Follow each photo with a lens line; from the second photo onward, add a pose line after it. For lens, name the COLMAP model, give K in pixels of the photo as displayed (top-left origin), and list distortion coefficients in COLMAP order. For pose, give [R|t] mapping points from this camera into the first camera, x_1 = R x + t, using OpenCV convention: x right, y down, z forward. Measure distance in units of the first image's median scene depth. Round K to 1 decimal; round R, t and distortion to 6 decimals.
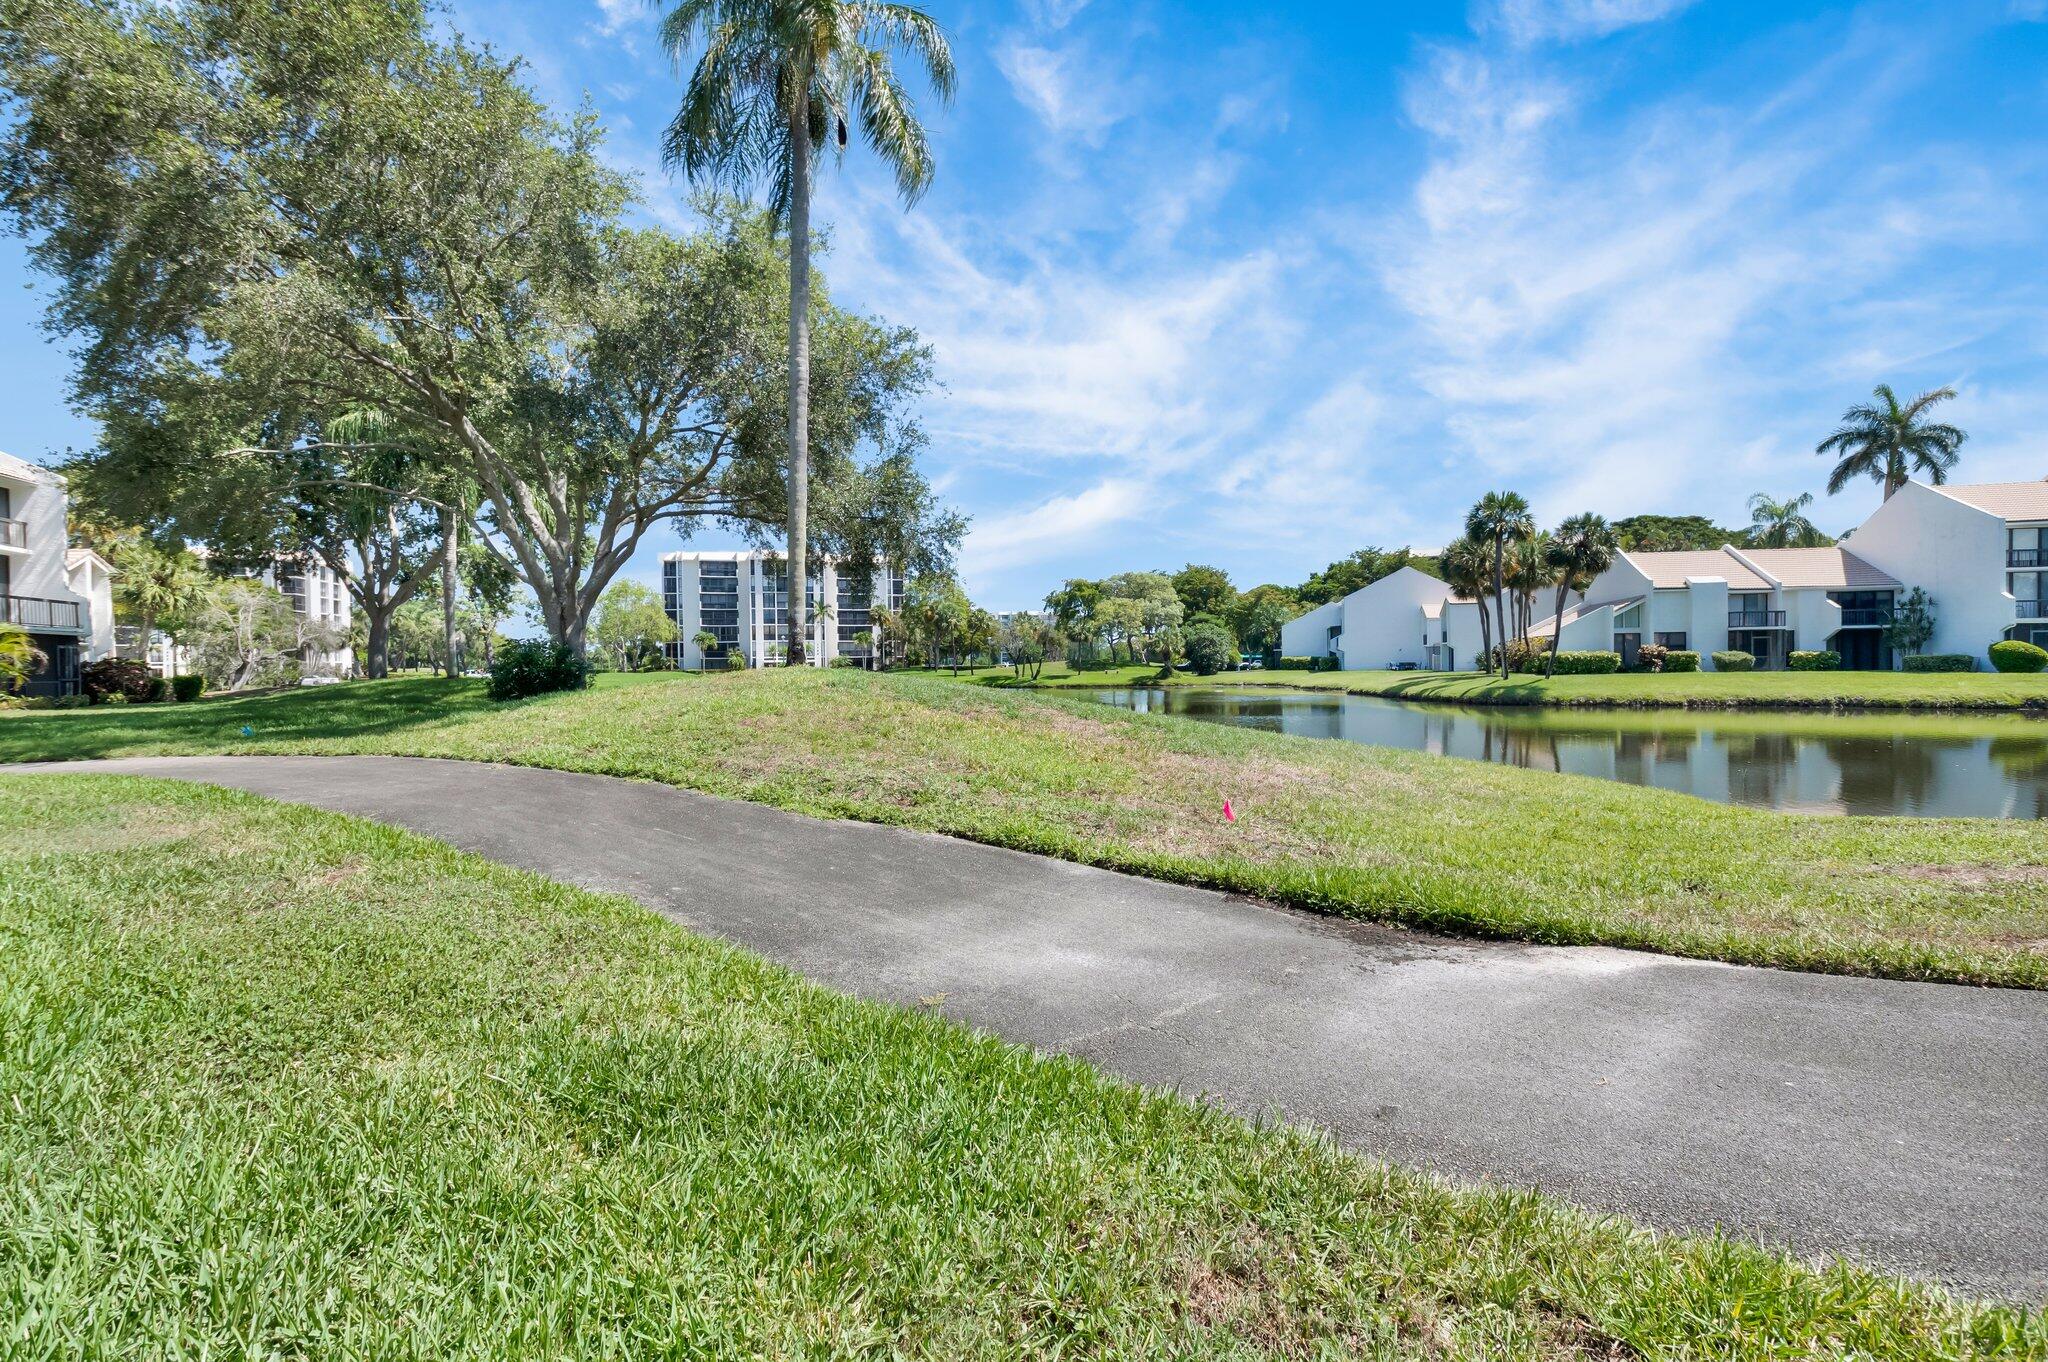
lens RADIAL K [[903.4, 0, 1038.0], [0, 903.4, 677.6], [0, 0, 1]] dist [-0.002154, -0.001272]
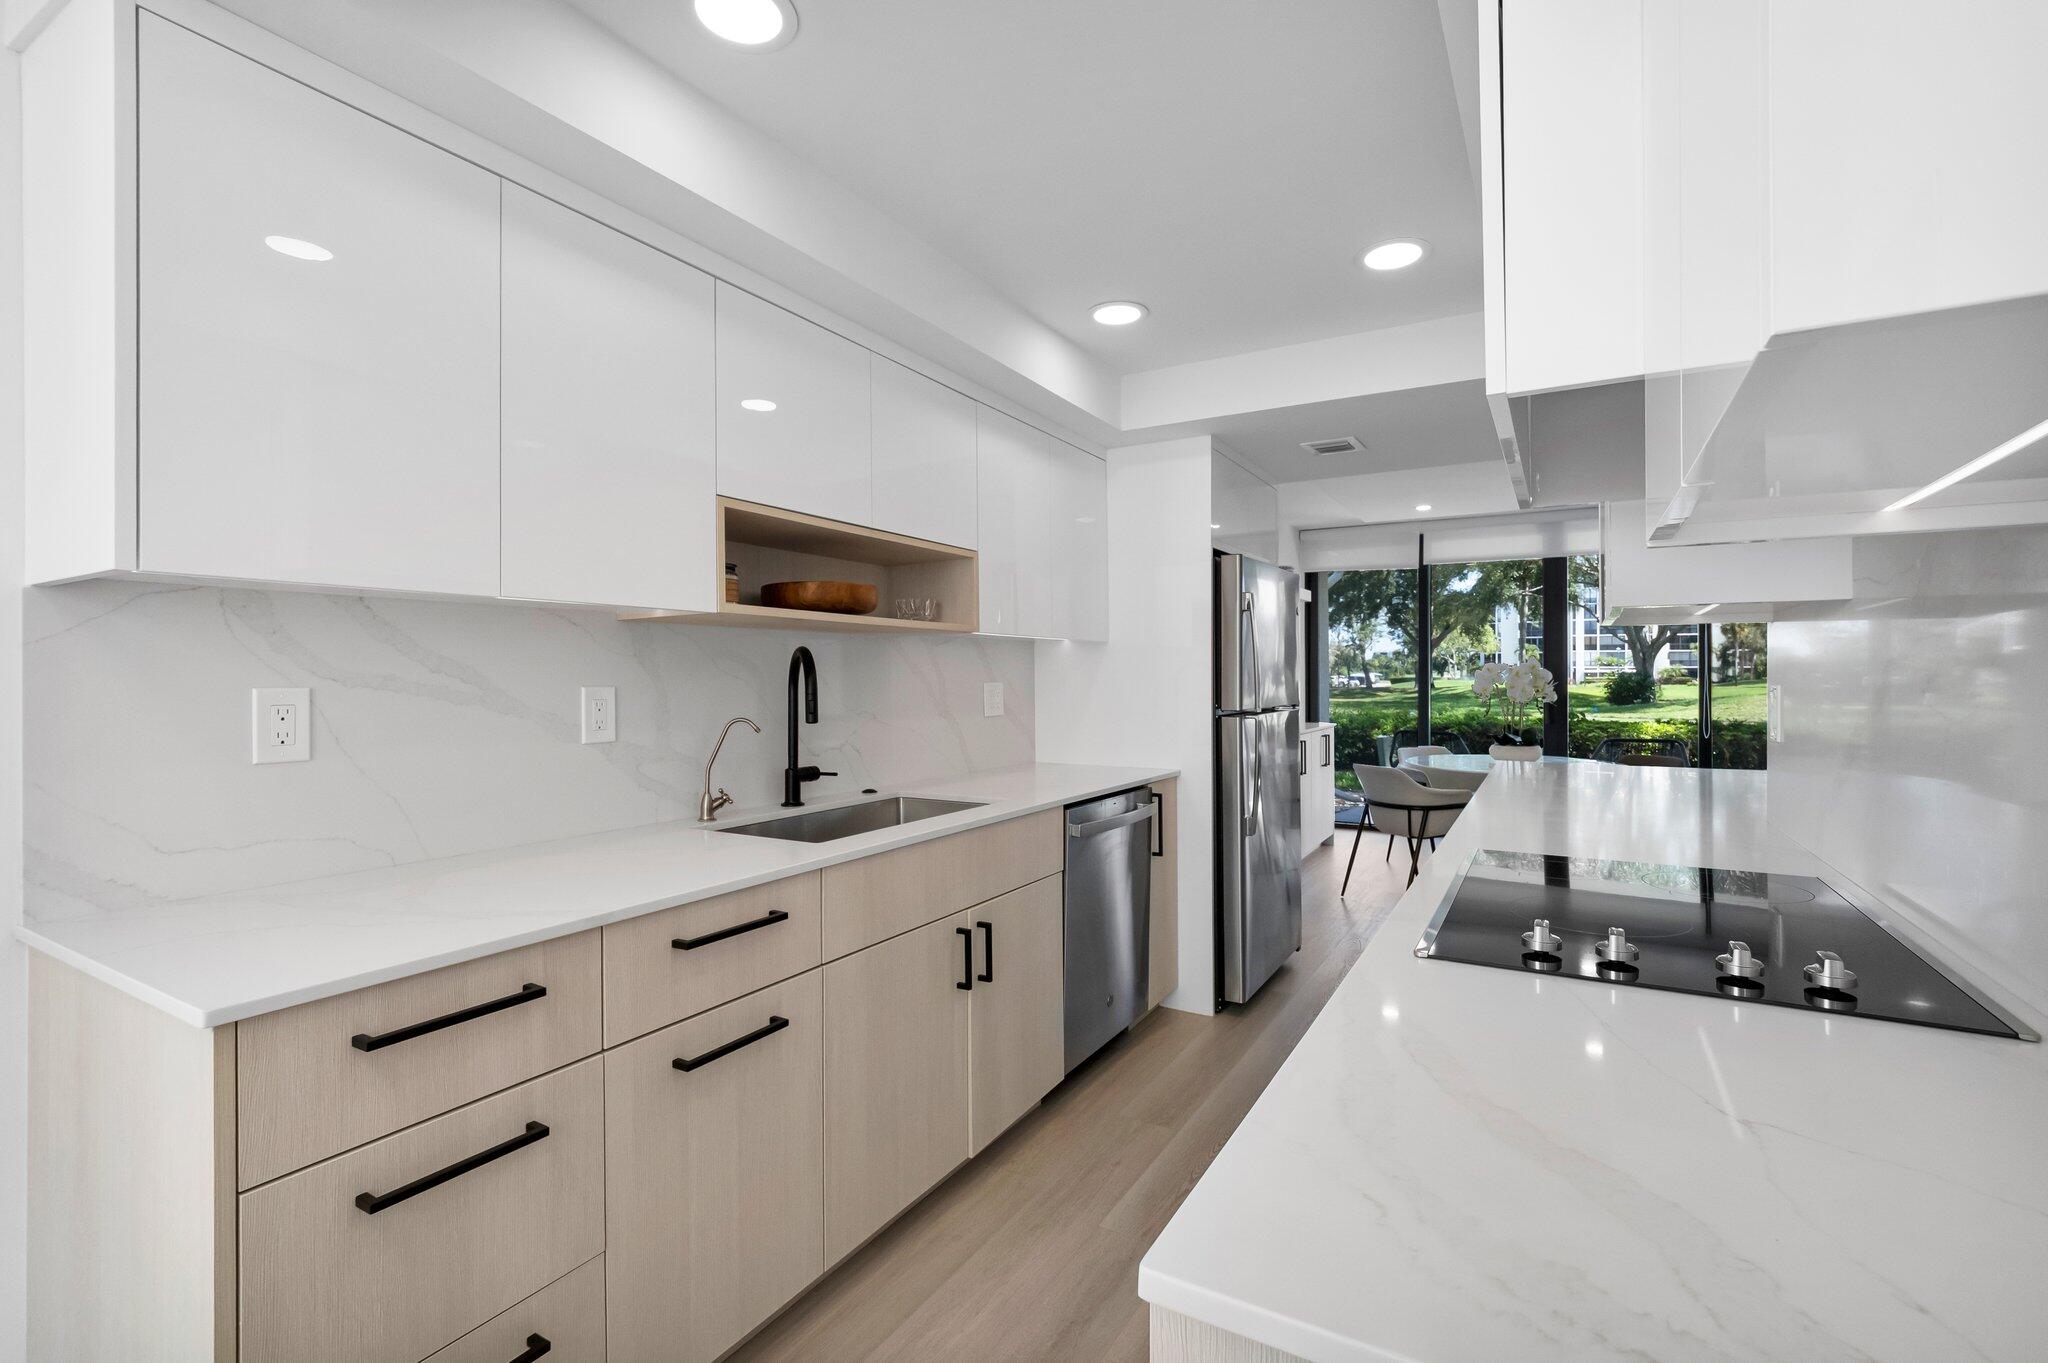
lens RADIAL K [[903.4, 0, 1039.3], [0, 903.4, 674.3], [0, 0, 1]] dist [-0.002154, -0.001272]
pose [[0.703100, 0.008576, -0.711040, -0.044765], [-0.015012, 0.999883, -0.002784, -0.012171], [0.710933, 0.012631, 0.703146, -0.761948]]
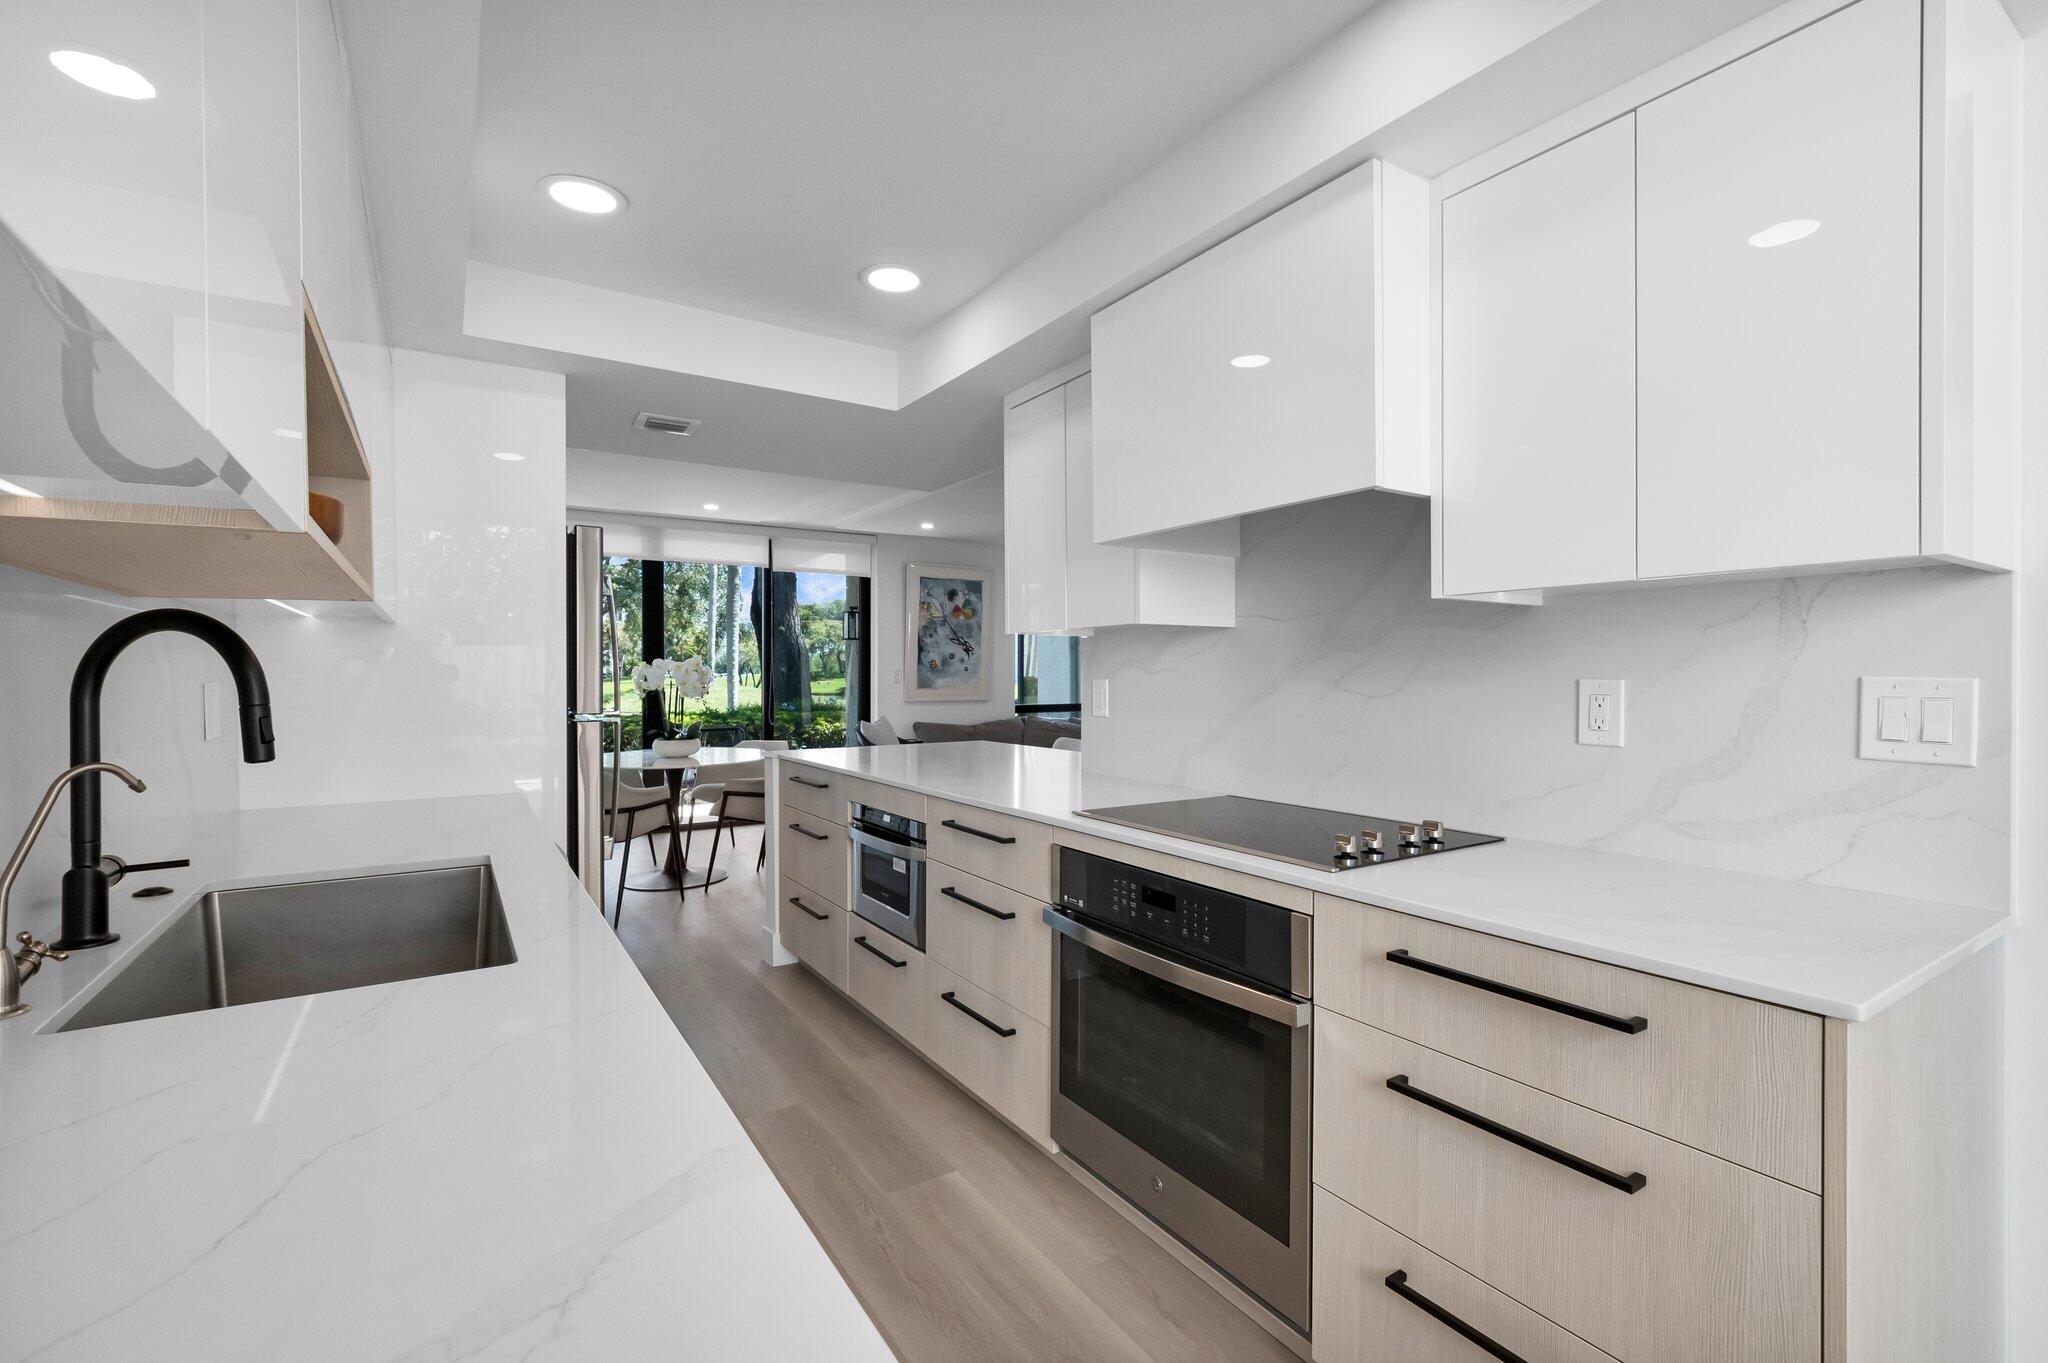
lens RADIAL K [[903.4, 0, 1027.3], [0, 903.4, 683.5], [0, 0, 1]] dist [-0.002154, -0.001272]
pose [[0.953105, 0.008322, 0.302526, -0.079895], [-0.007622, 0.999965, -0.003495, -0.011652], [-0.302544, 0.001026, 0.953135, -0.767257]]
